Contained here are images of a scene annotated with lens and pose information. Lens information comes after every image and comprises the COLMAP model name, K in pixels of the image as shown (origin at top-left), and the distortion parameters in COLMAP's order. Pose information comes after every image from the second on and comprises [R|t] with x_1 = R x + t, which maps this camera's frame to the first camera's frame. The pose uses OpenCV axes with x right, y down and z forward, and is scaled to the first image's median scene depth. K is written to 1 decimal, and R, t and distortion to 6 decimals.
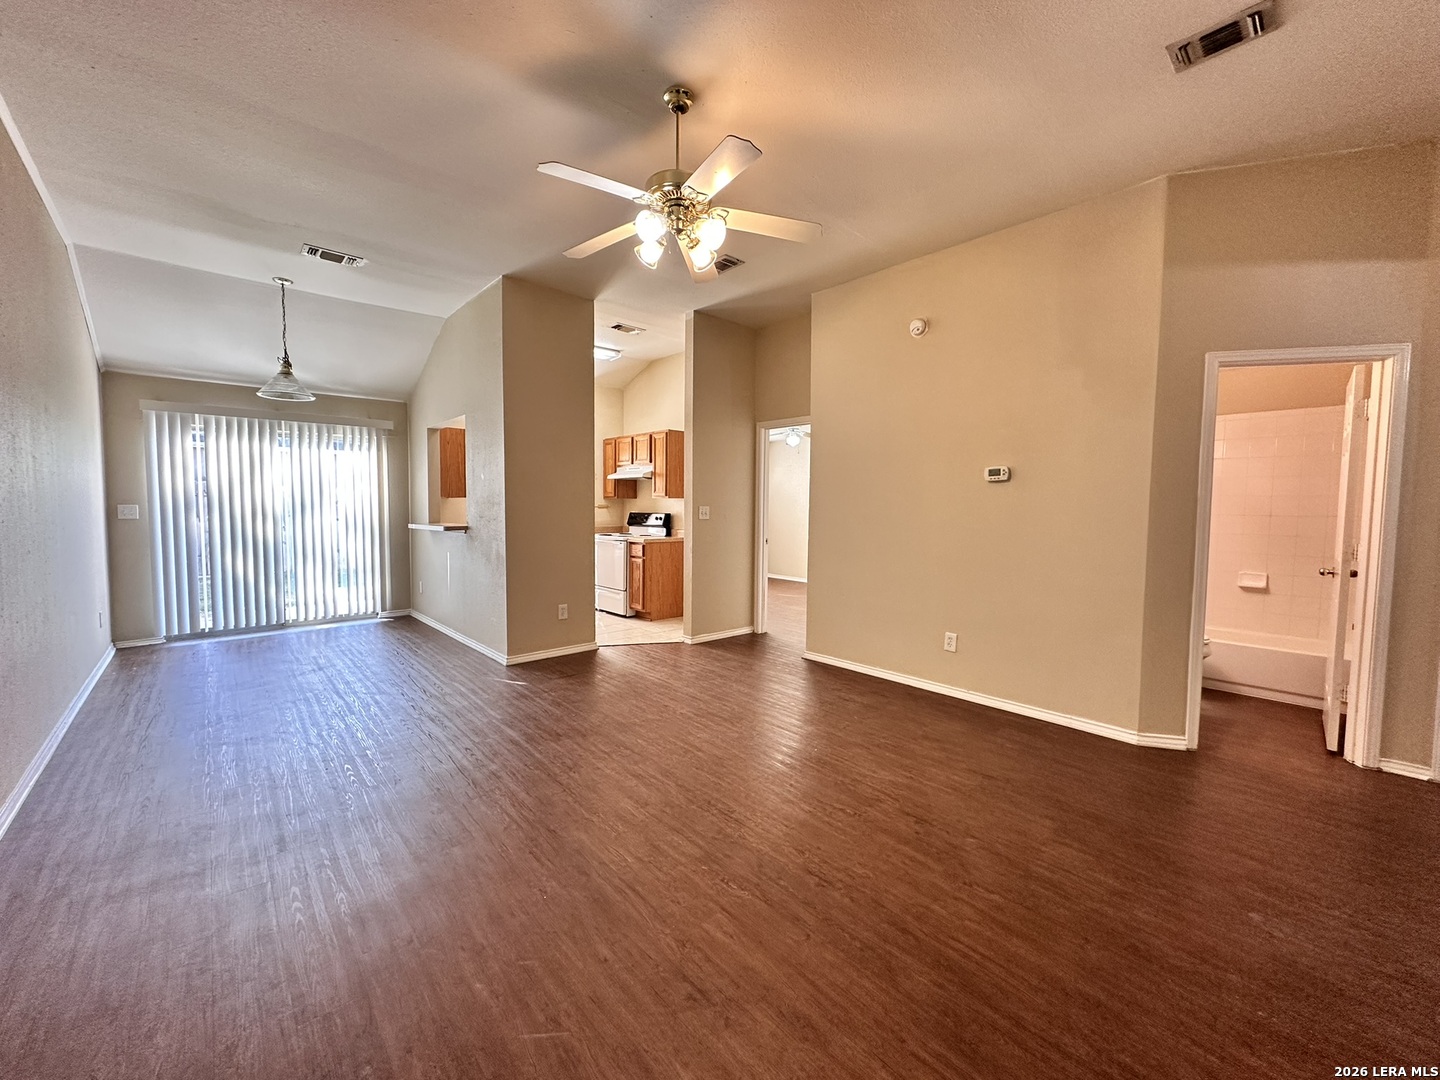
lens RADIAL K [[578.9, 0, 720.8], [0, 578.9, 542.1], [0, 0, 1]] dist [0.000815, 0.000377]
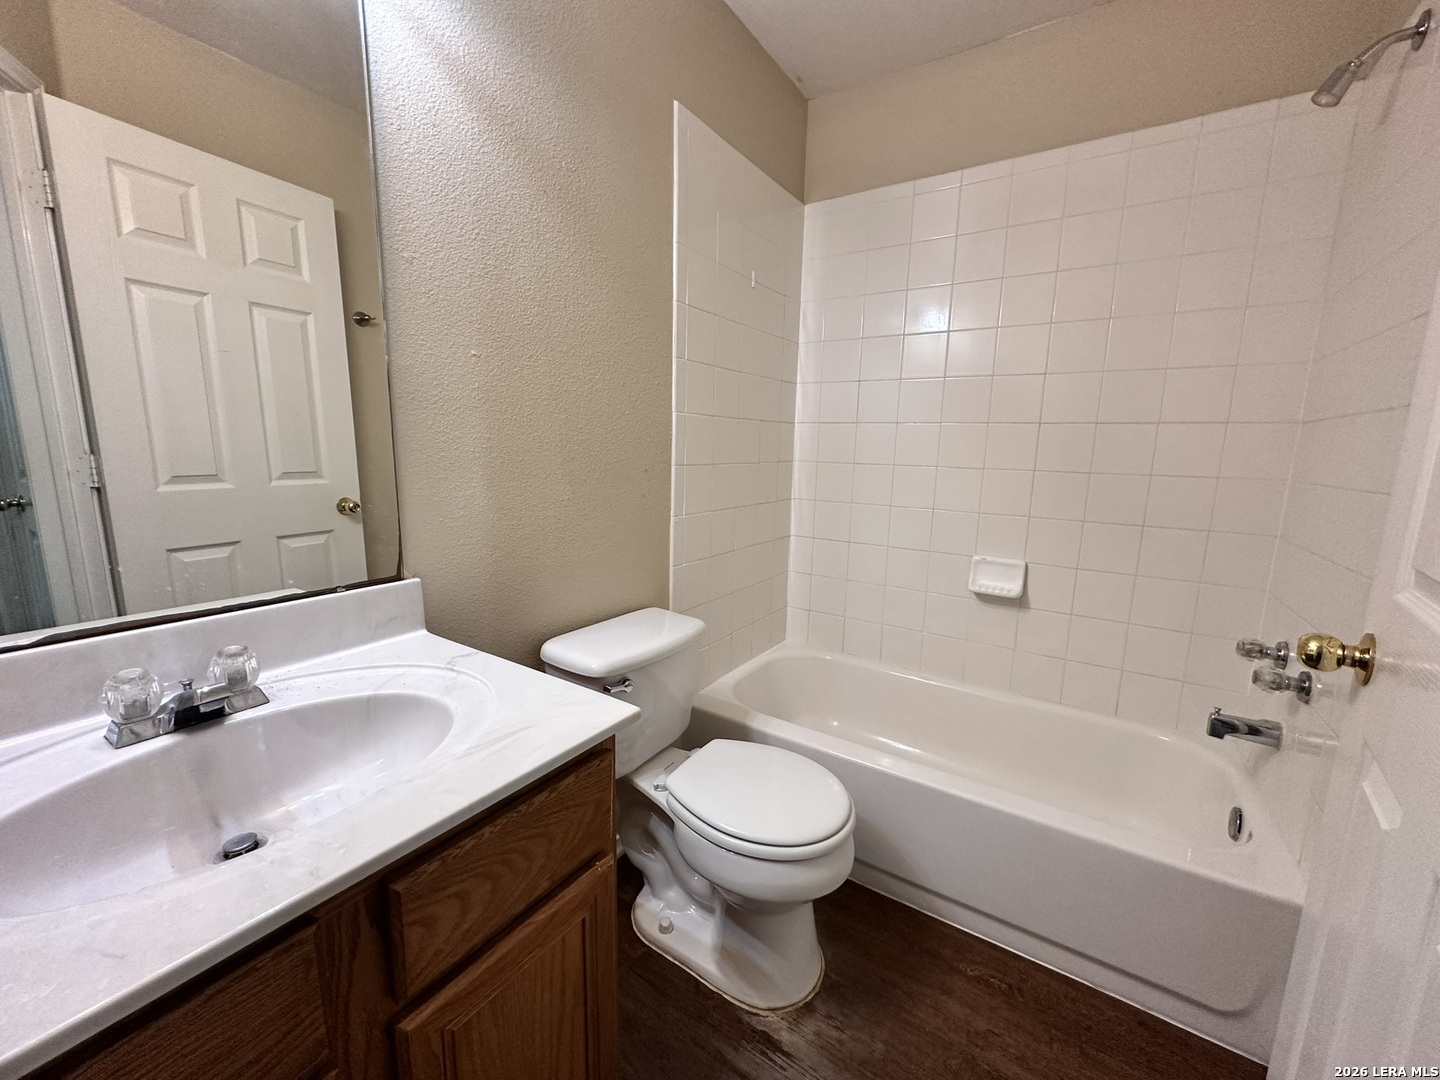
lens RADIAL K [[578.9, 0, 723.4], [0, 578.9, 537.0], [0, 0, 1]] dist [0.000815, 0.000377]
pose [[0.967889, -0.036279, 0.248746, 0.483183], [0.009732, 0.994197, 0.107136, -0.008332], [-0.251189, -0.101275, 0.962625, 0.502837]]
